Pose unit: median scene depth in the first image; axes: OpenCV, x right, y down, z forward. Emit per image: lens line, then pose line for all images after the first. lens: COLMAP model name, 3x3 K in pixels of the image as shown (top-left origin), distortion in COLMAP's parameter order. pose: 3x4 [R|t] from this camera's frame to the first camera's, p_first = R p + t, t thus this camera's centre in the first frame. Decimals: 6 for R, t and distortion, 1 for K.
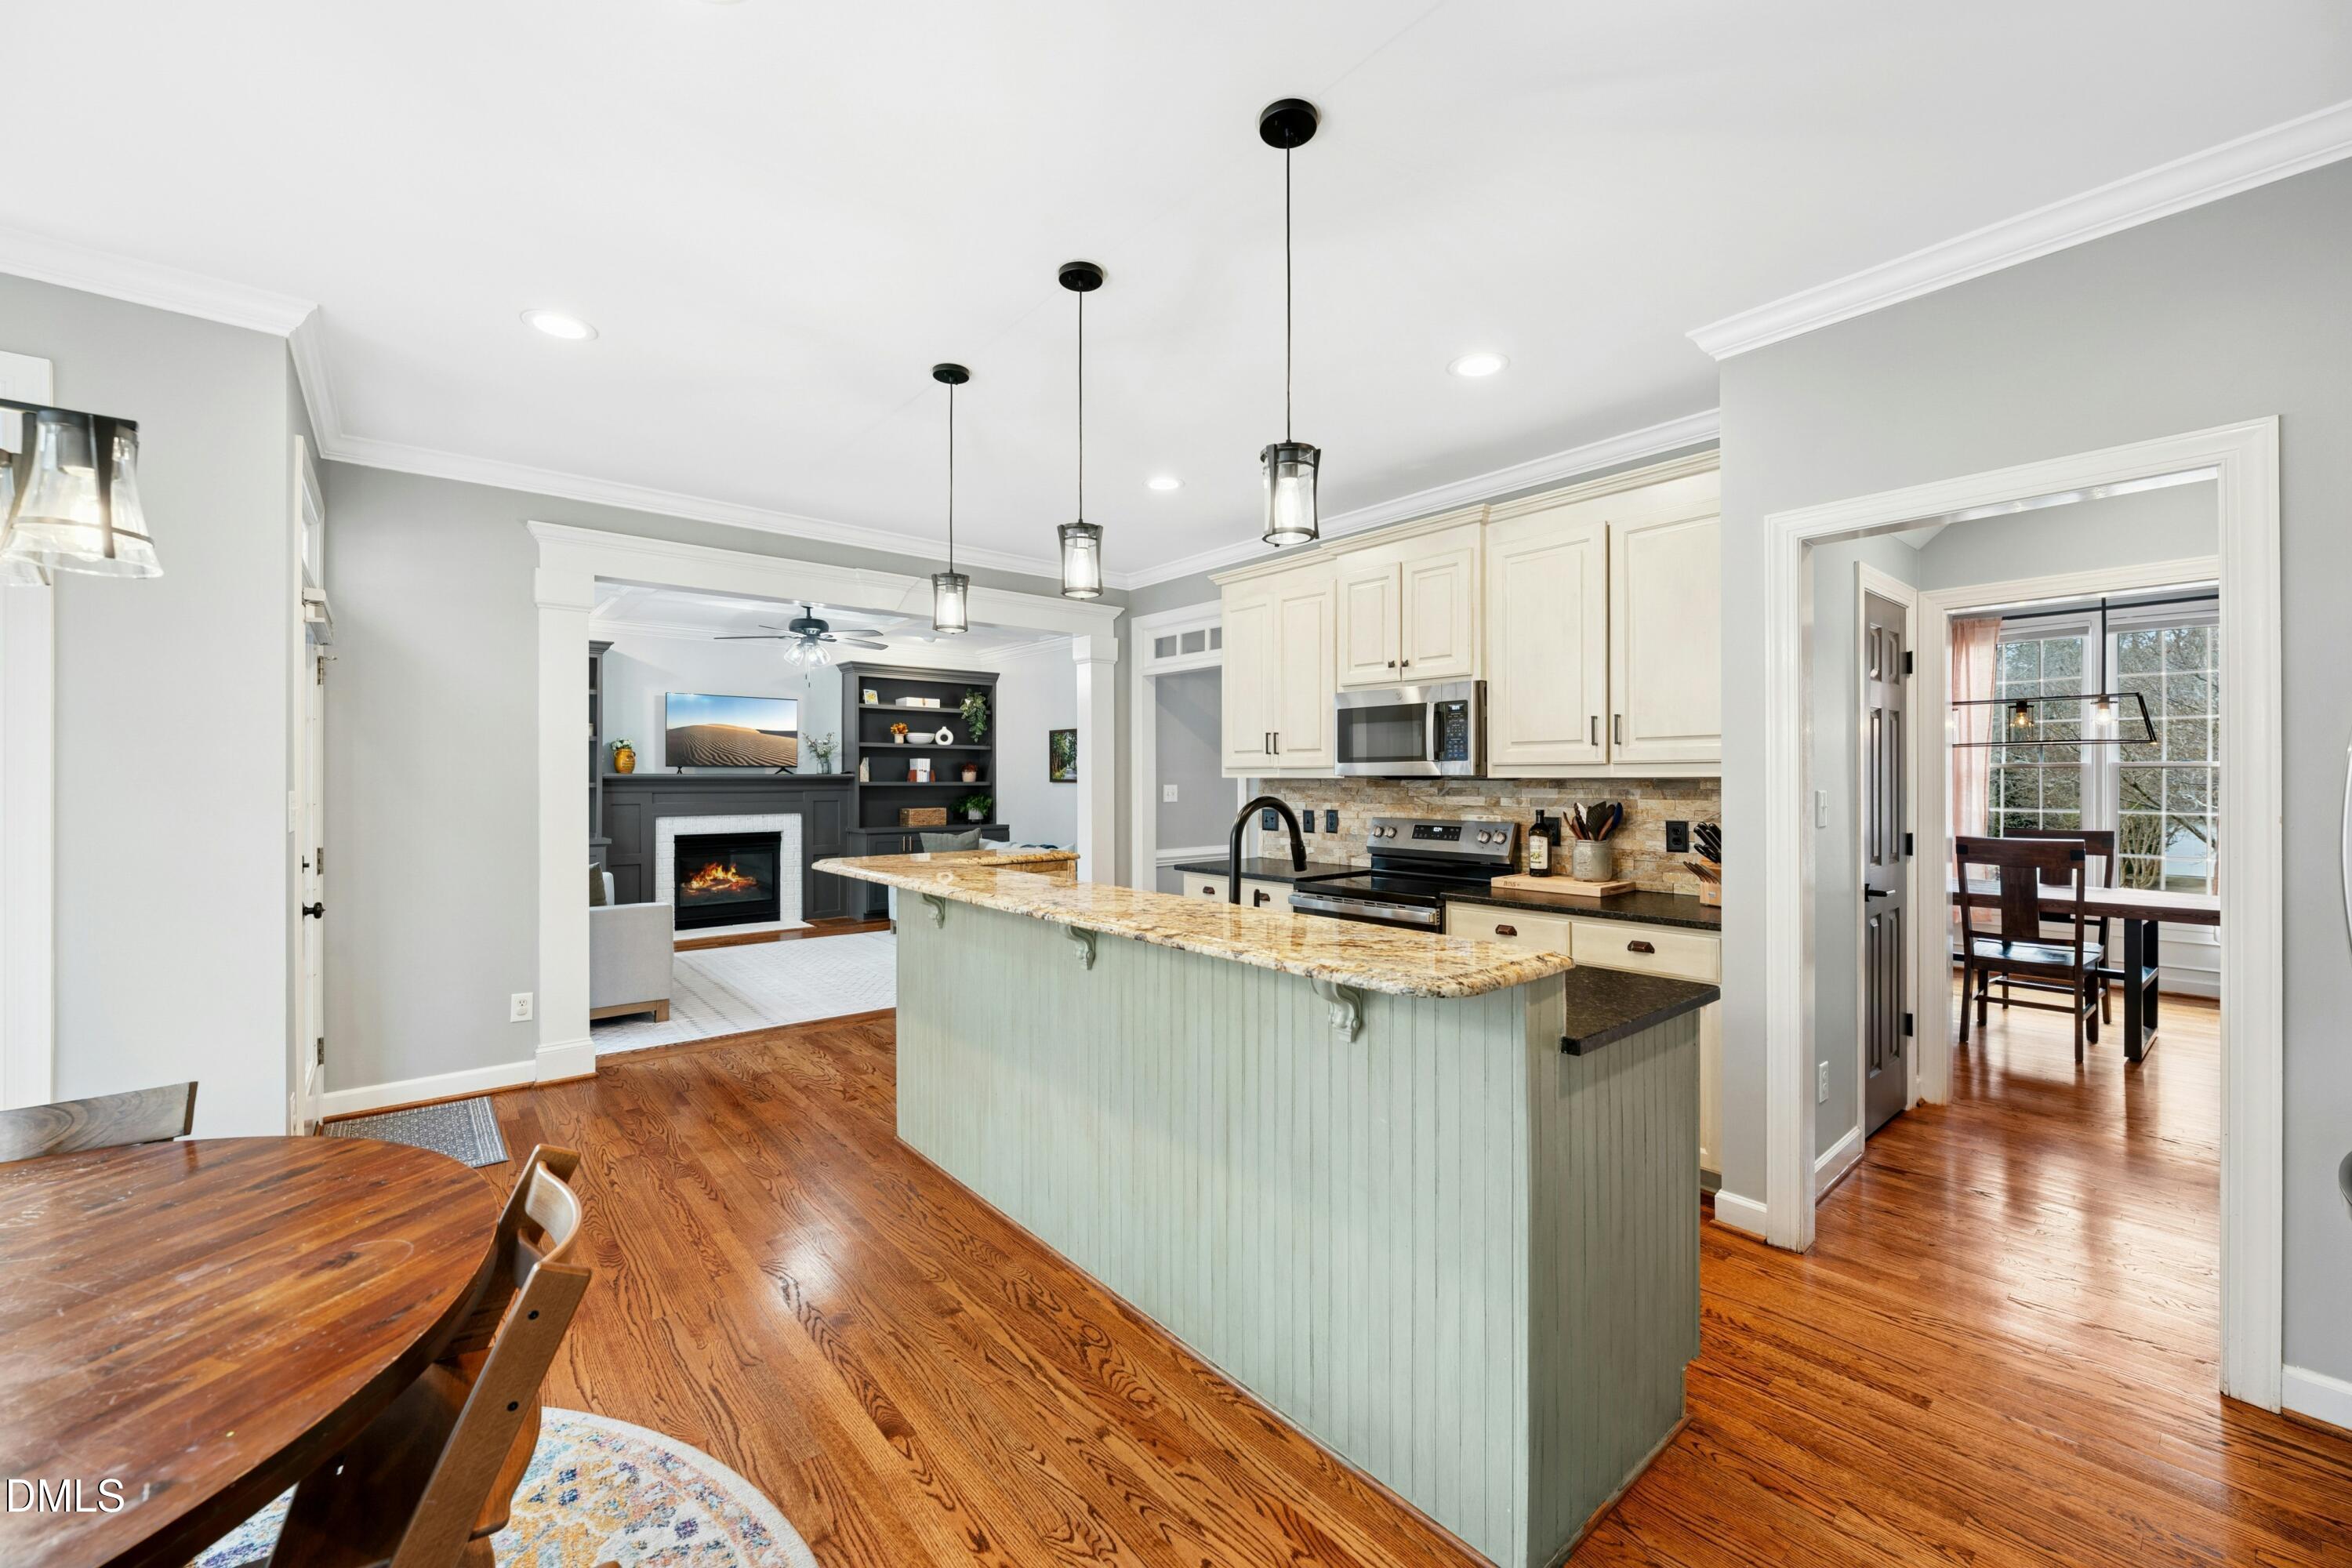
lens RADIAL K [[926.3, 0, 1178.3], [0, 926.3, 768.0], [0, 0, 1]] dist [0.000141, -0.000398]
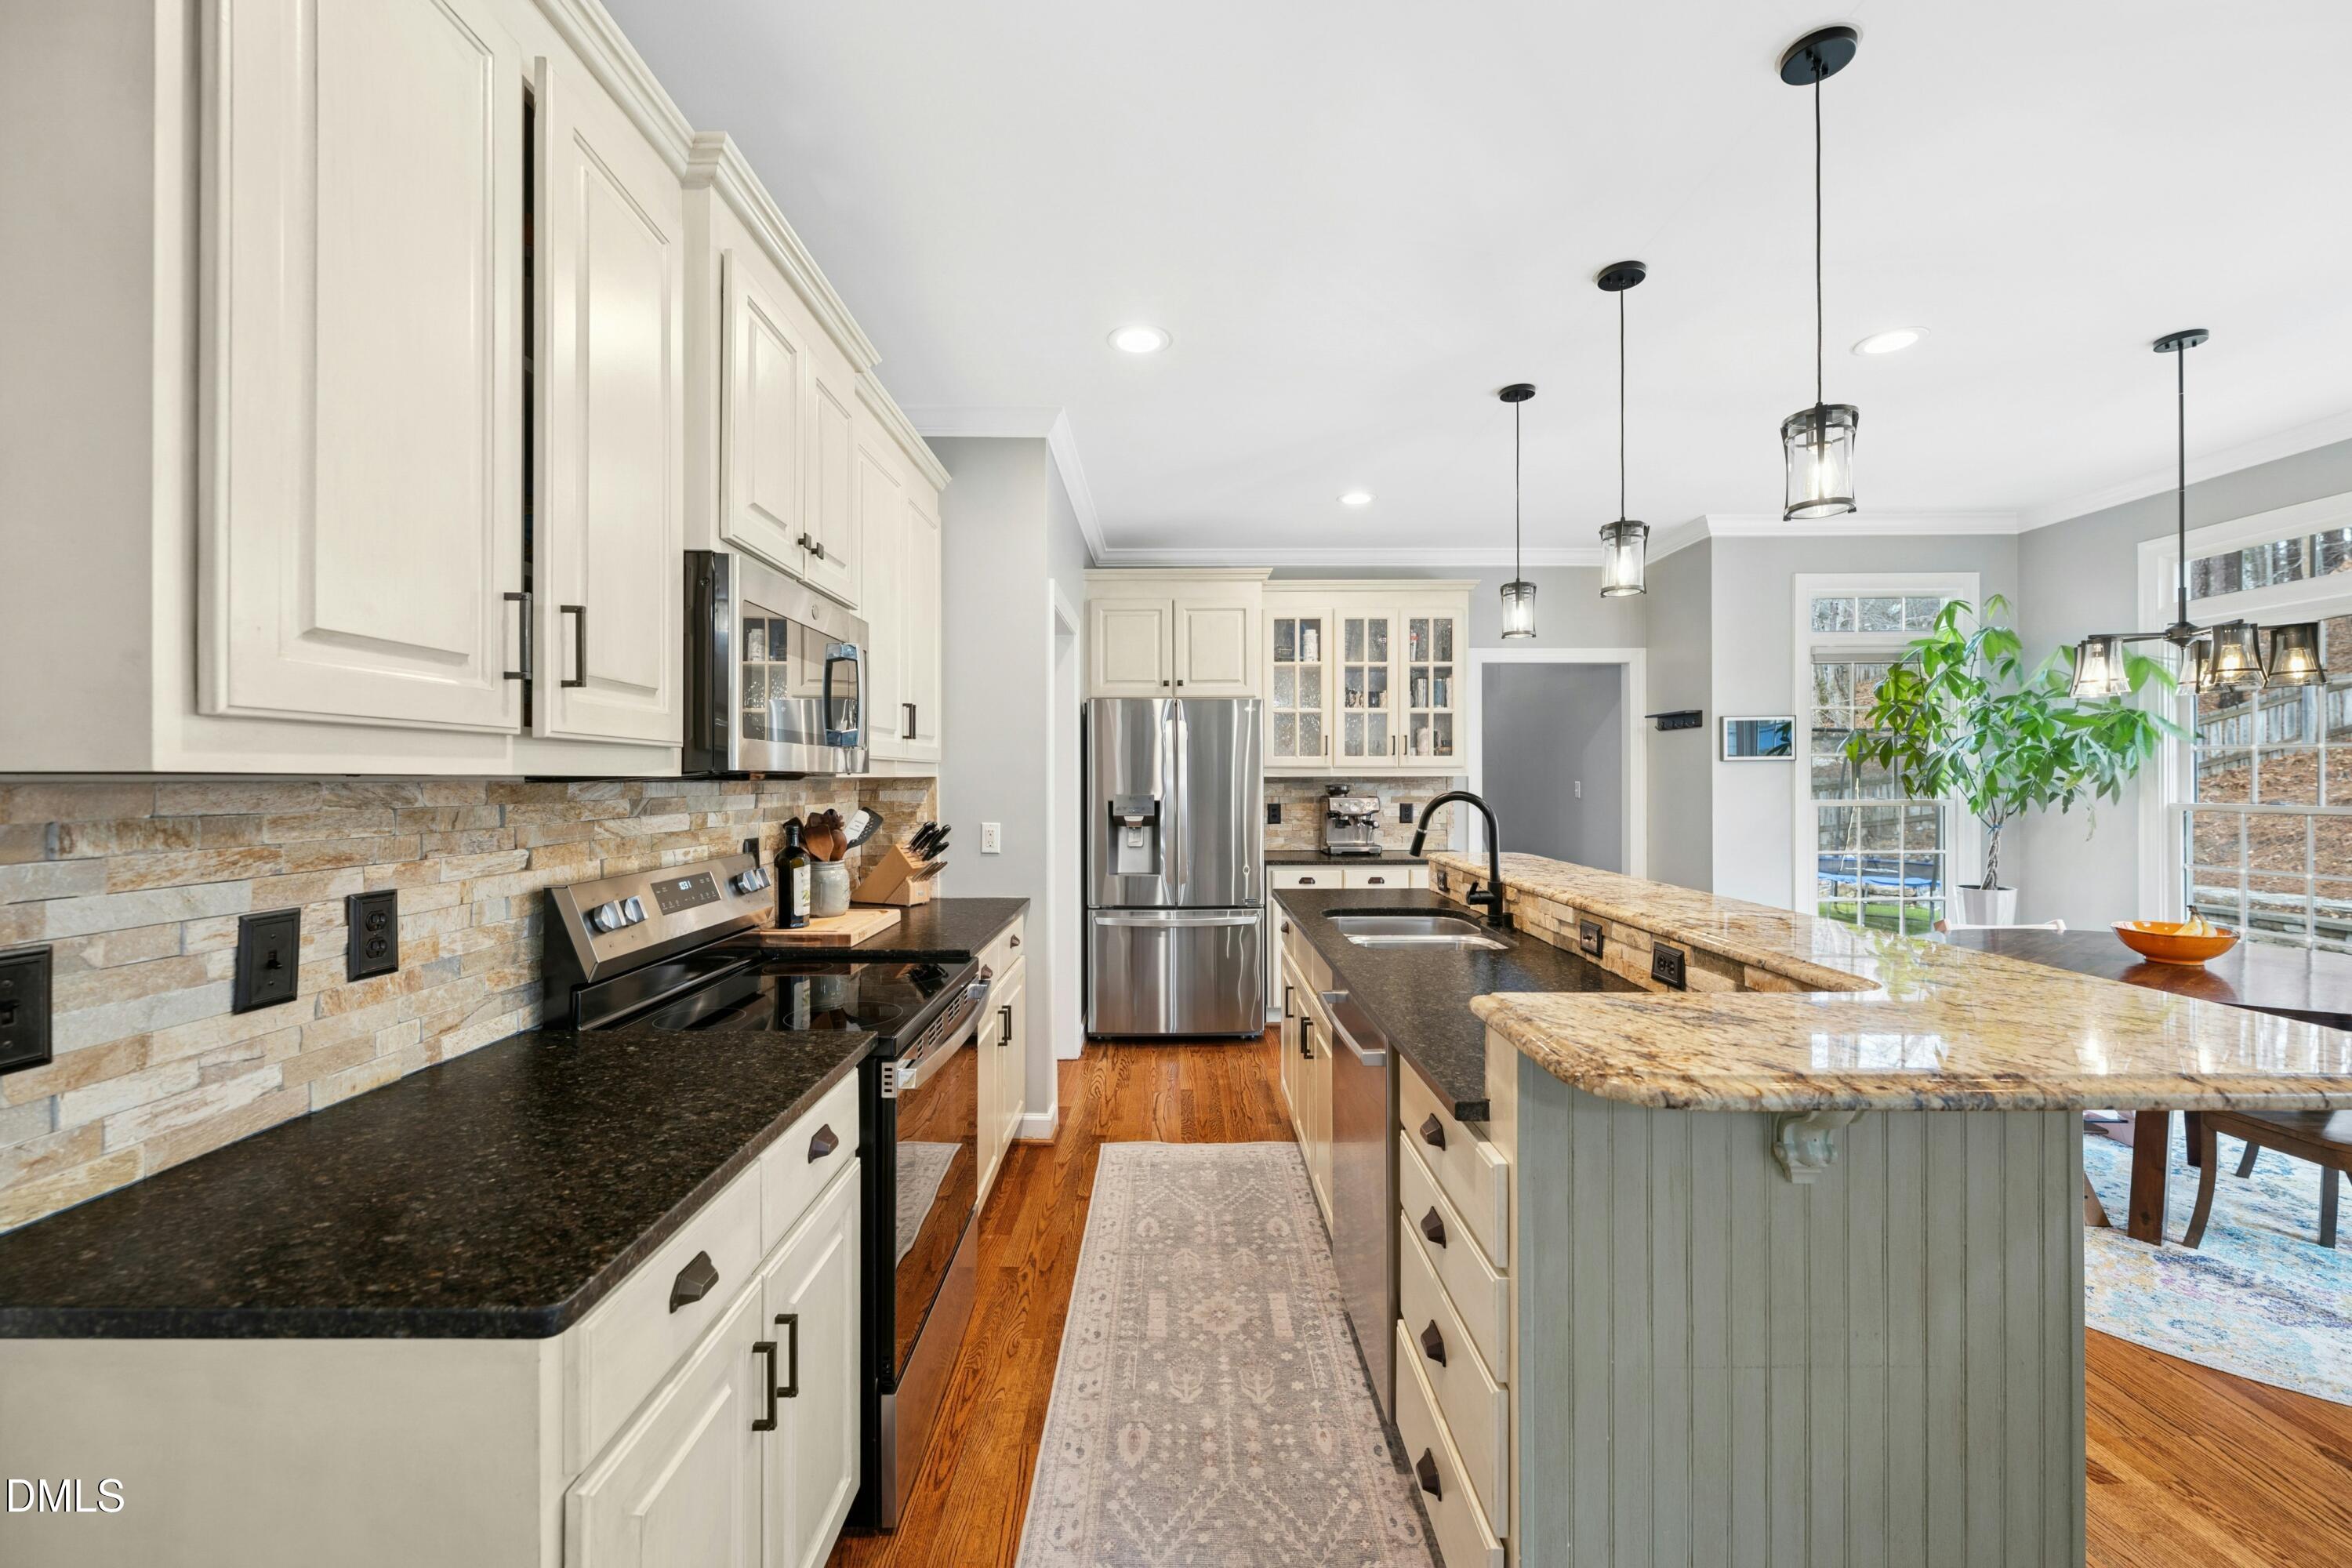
lens RADIAL K [[926.3, 0, 1172.8], [0, 926.3, 778.6], [0, 0, 1]] dist [0.000141, -0.000398]
pose [[-0.762888, 0.001325, 0.646529, -0.233401], [-0.006171, 0.999937, -0.009331, 0.015168], [-0.646501, -0.011109, -0.762832, 1.275227]]
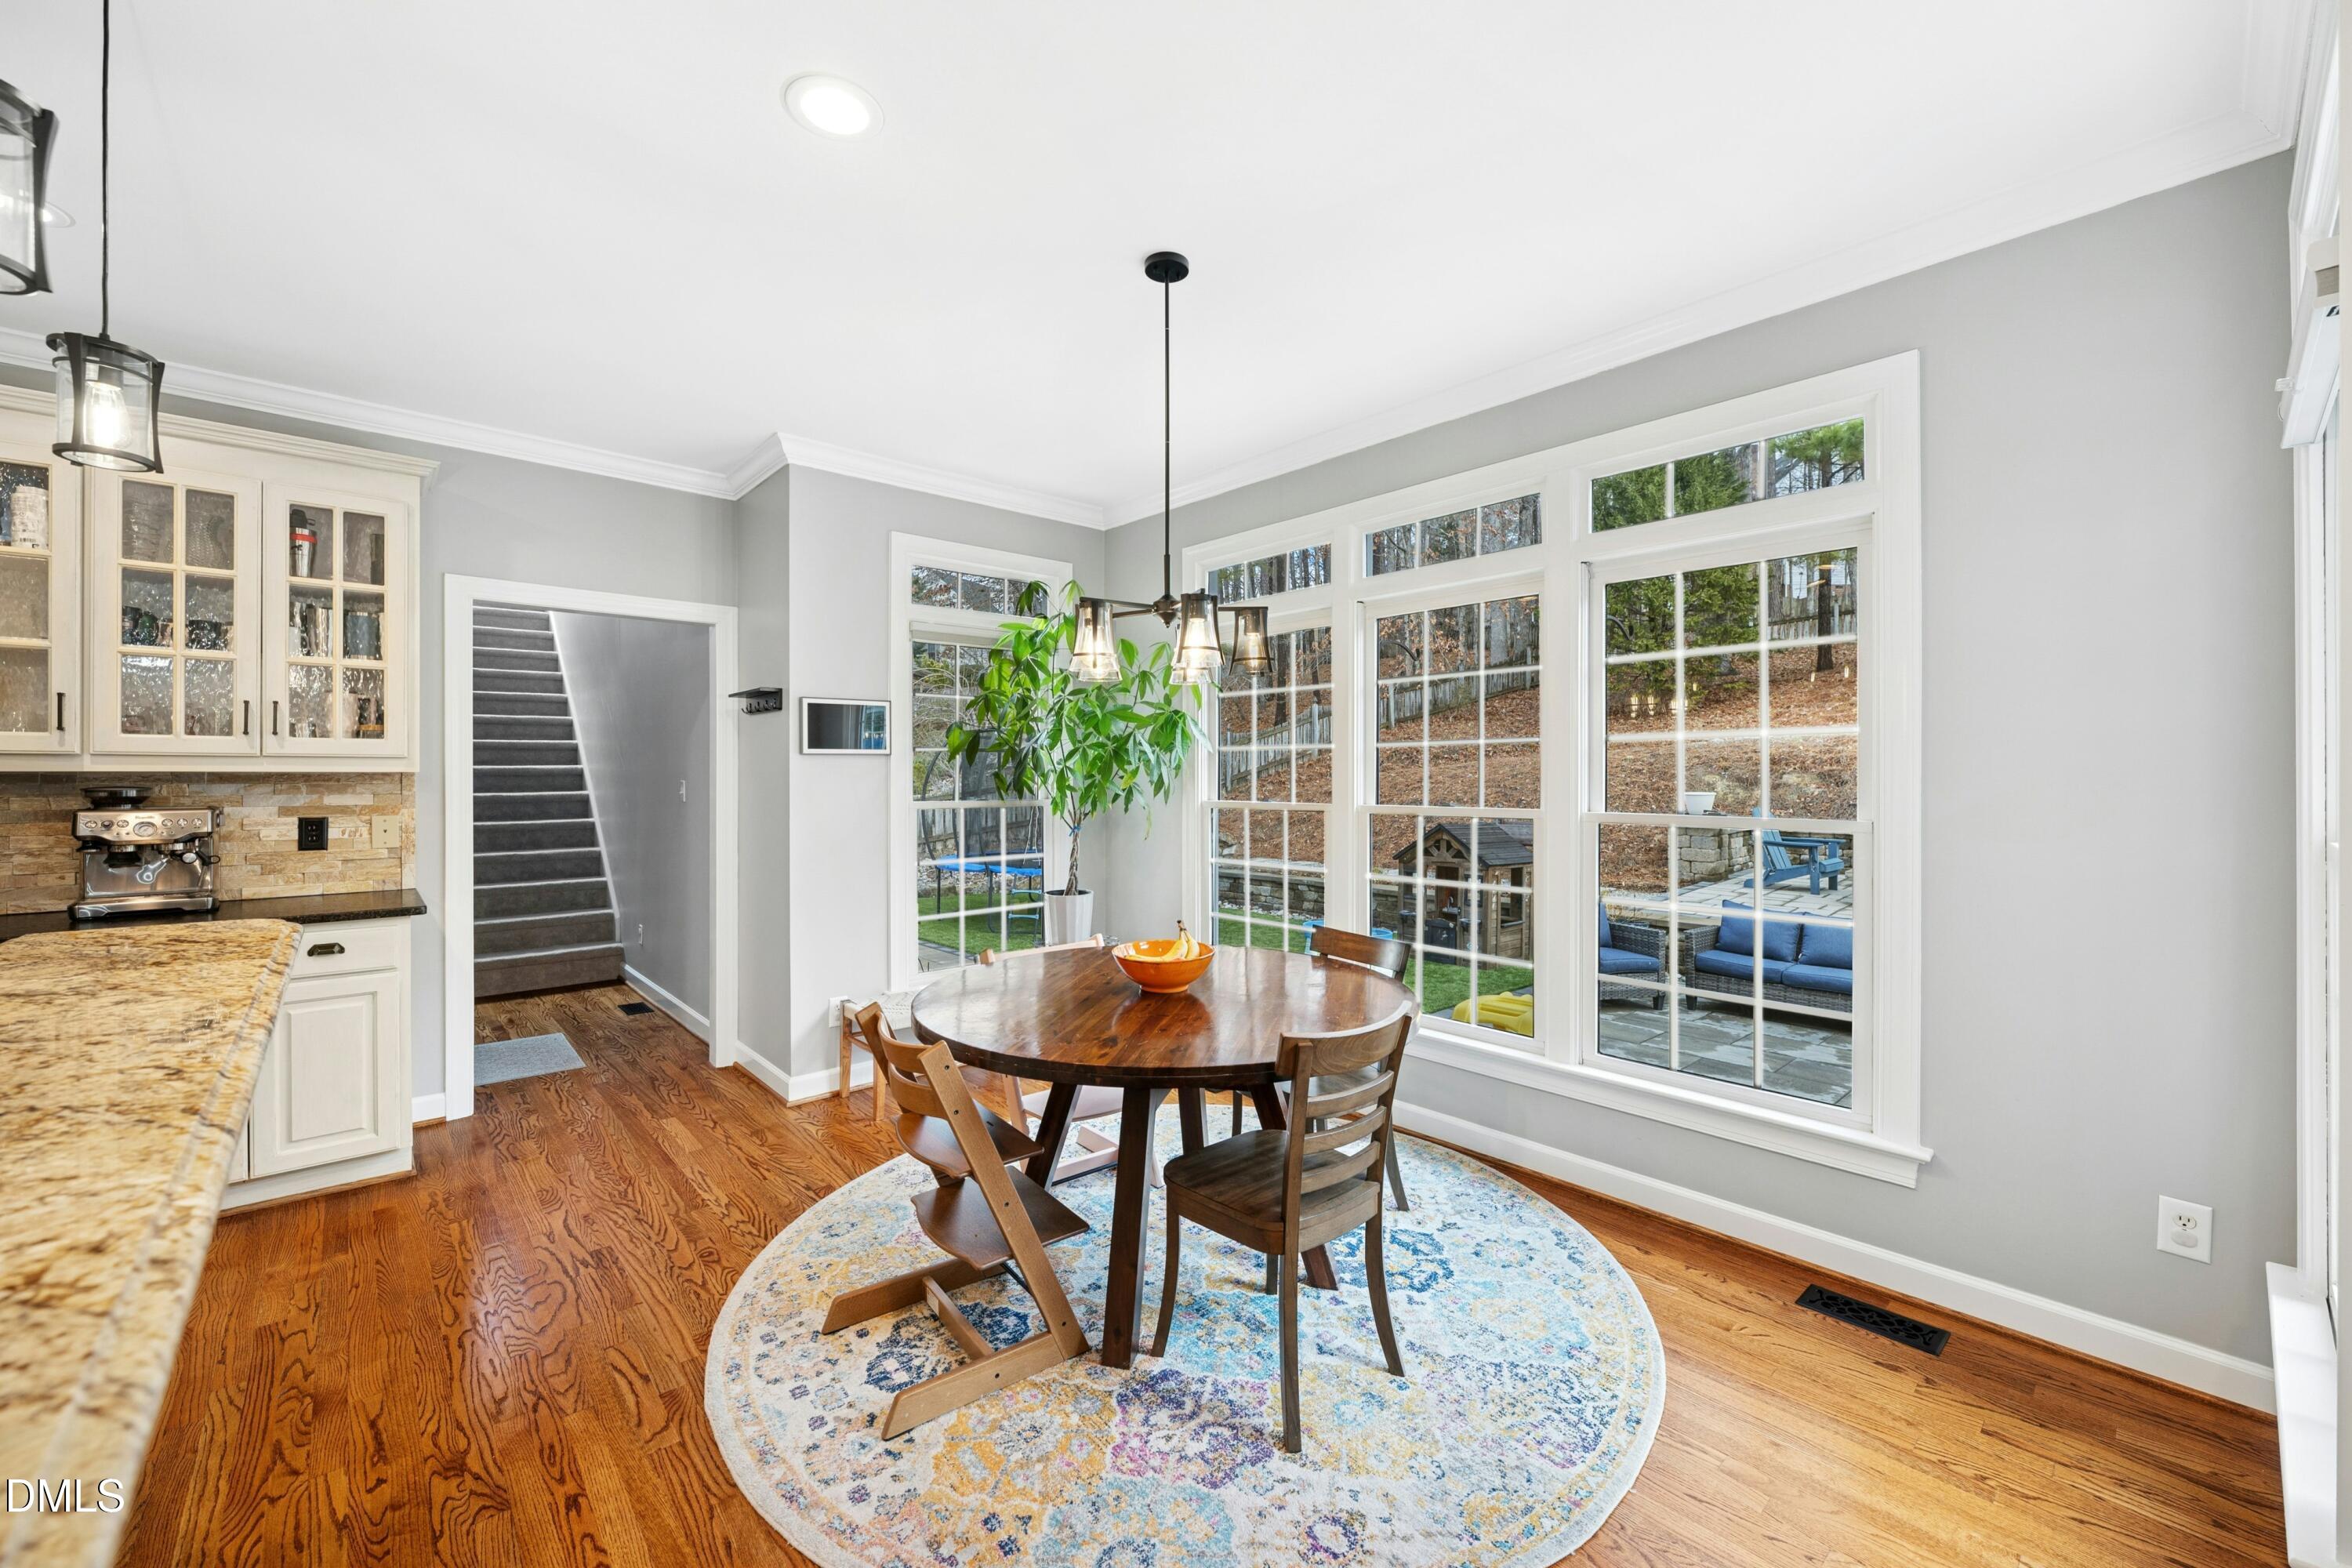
lens RADIAL K [[926.3, 0, 1181.2], [0, 926.3, 774.5], [0, 0, 1]] dist [0.000141, -0.000398]
pose [[-0.999472, -0.000129, -0.032481, -0.353345], [0.000341, 0.999896, -0.014440, 0.011012], [0.032479, -0.014443, -0.999368, 0.848452]]
